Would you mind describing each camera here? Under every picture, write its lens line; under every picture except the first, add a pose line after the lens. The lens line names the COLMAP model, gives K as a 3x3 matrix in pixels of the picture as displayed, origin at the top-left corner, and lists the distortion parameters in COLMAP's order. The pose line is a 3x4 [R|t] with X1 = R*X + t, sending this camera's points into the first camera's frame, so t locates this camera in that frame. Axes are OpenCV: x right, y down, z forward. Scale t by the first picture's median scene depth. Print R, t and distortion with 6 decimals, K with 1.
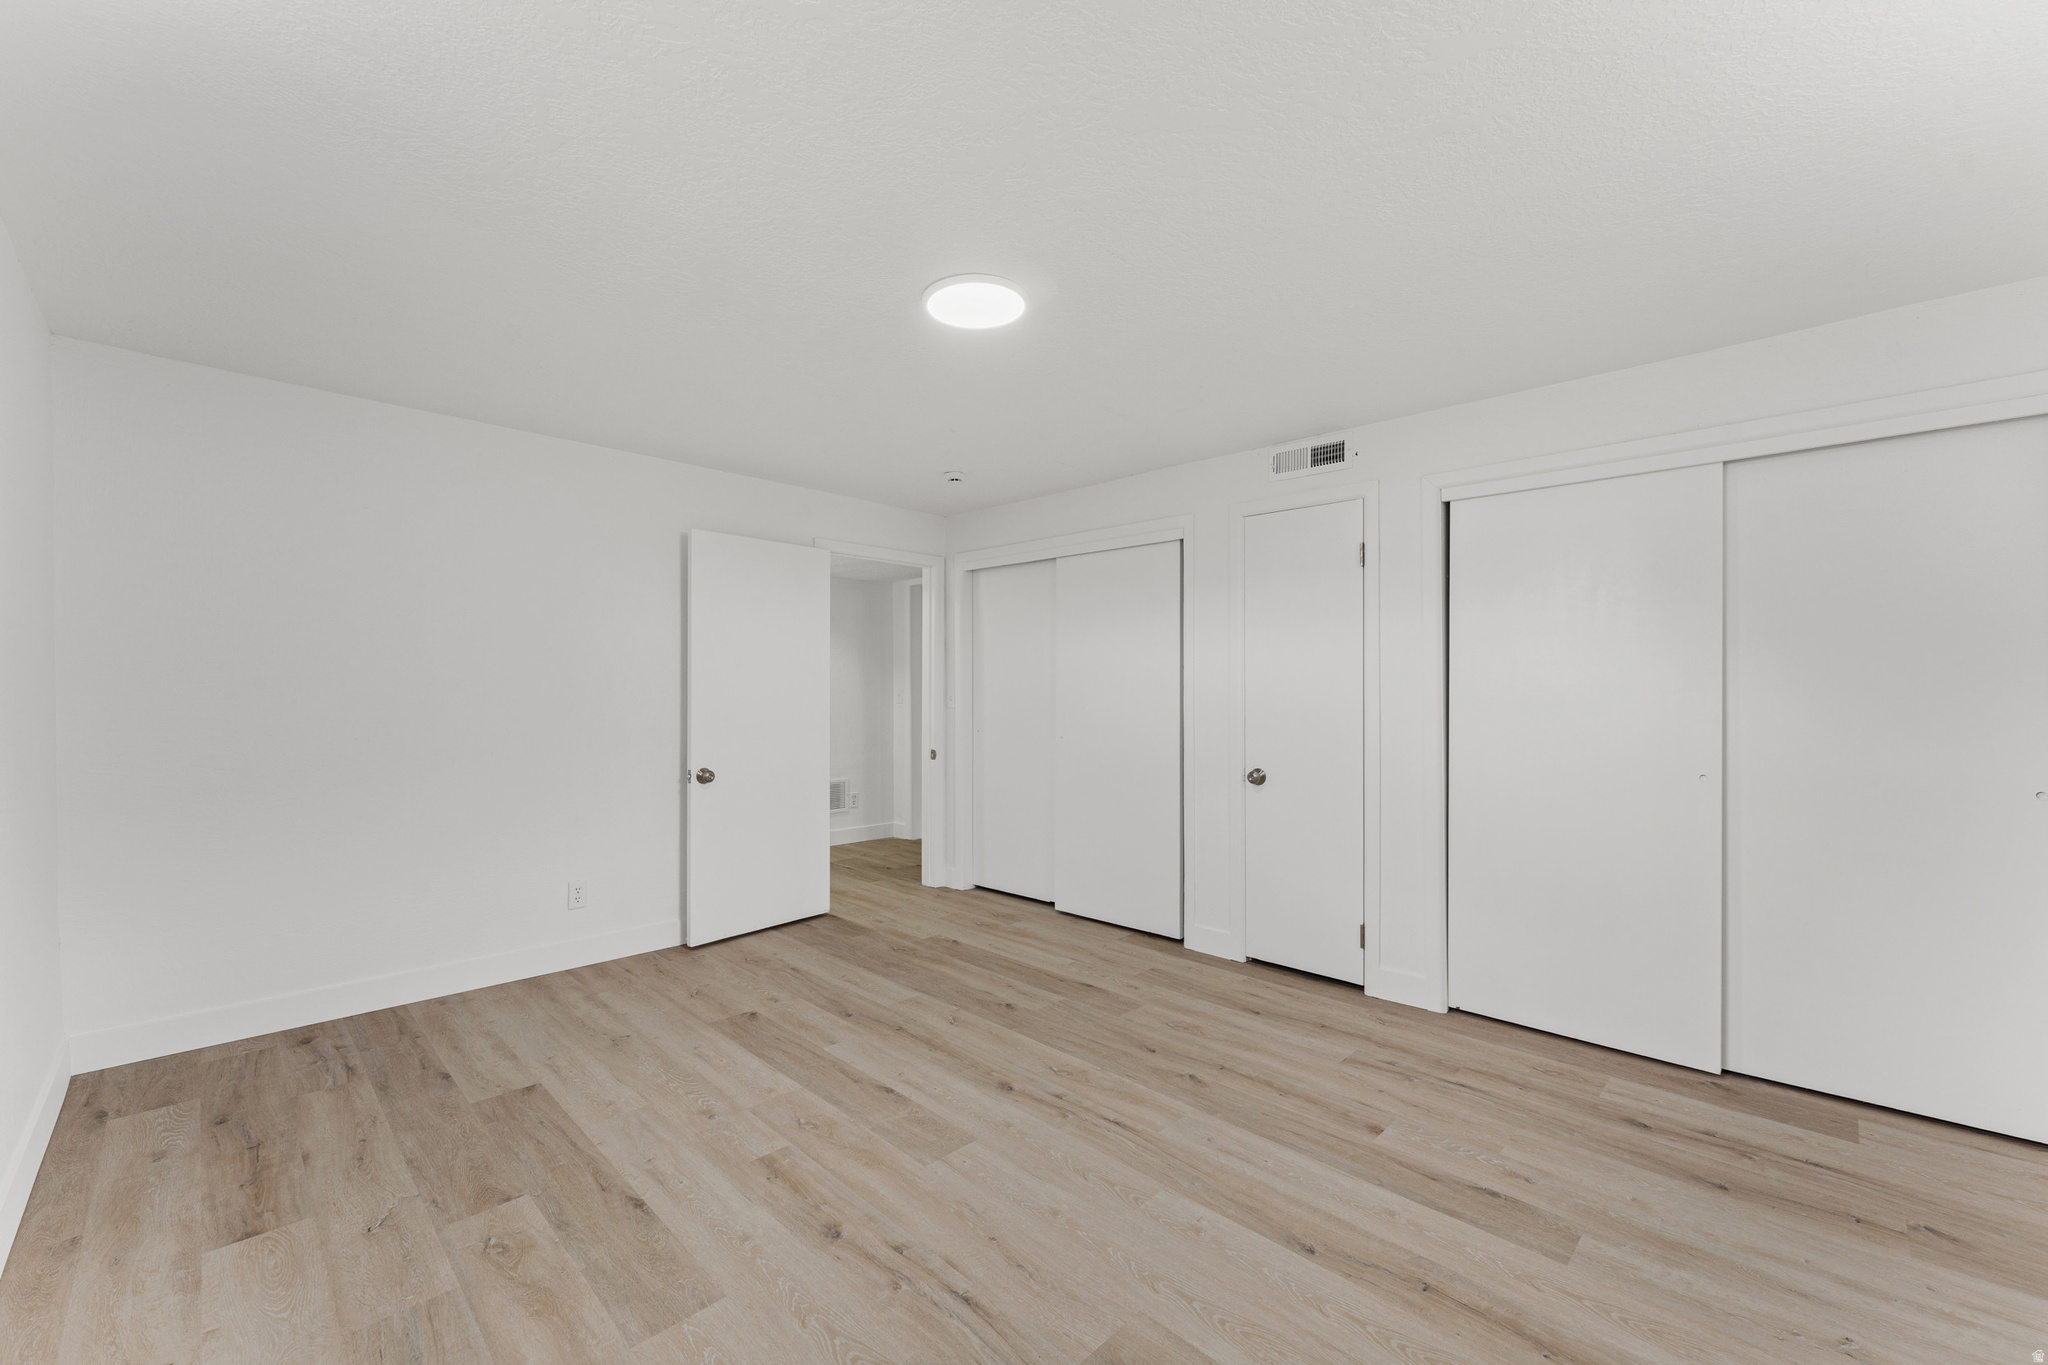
lens RADIAL K [[812.7, 0, 1014.8], [0, 812.7, 689.0], [0, 0, 1]] dist [-0.001562, -0.000517]
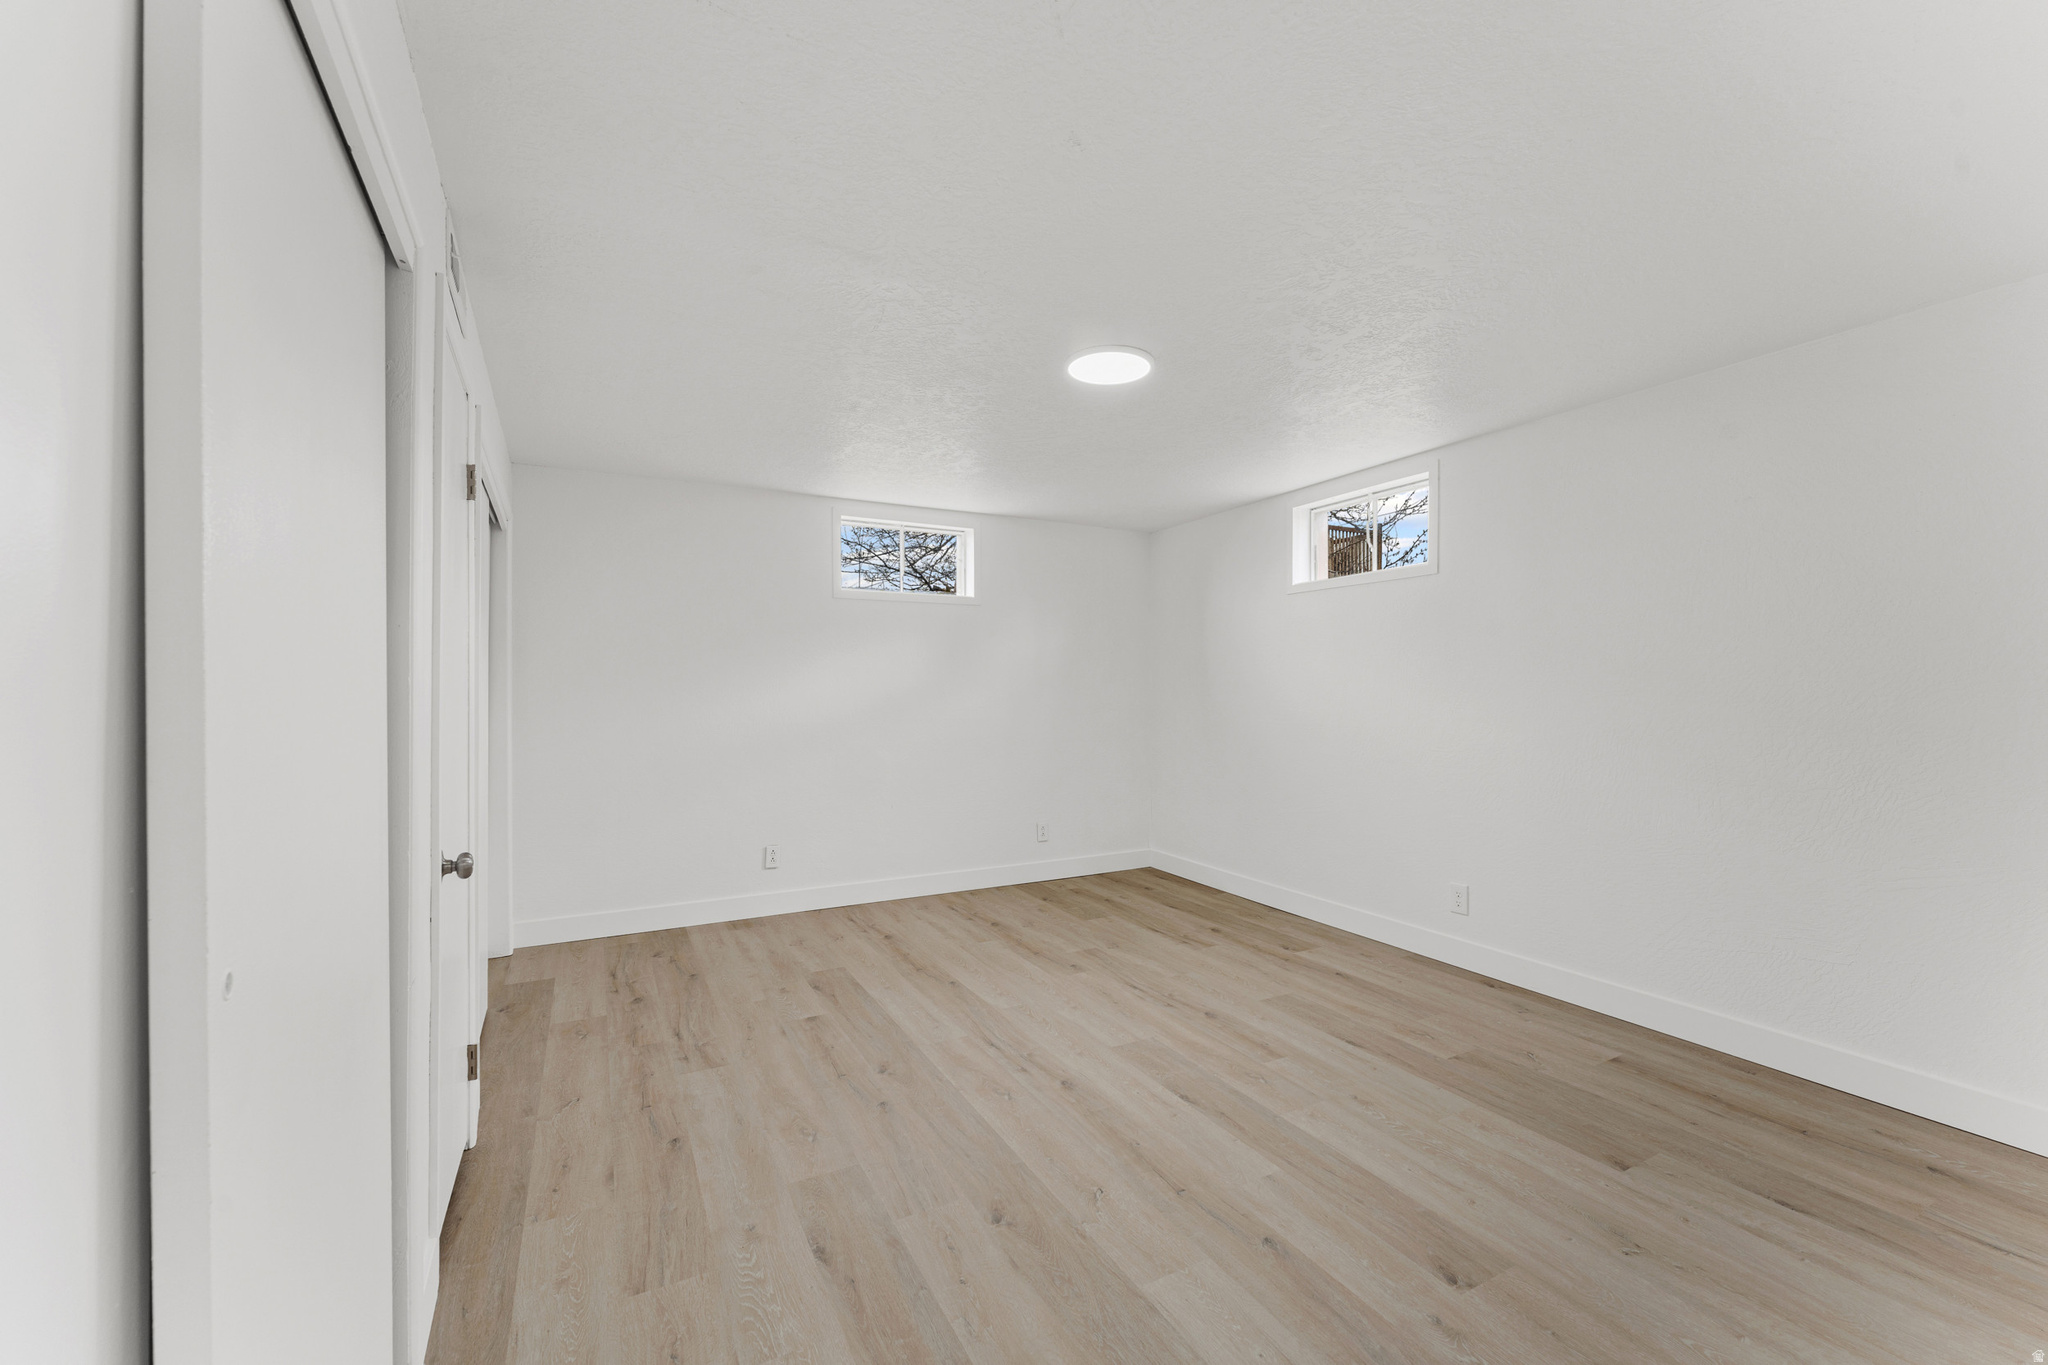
lens RADIAL K [[812.7, 0, 1014.8], [0, 812.7, 689.0], [0, 0, 1]] dist [-0.001562, -0.000517]
pose [[-0.952672, -0.000686, 0.304001, -0.263024], [-0.001095, 0.999999, -0.001176, 0.001626], [-0.304000, -0.001453, -0.952671, 2.046224]]
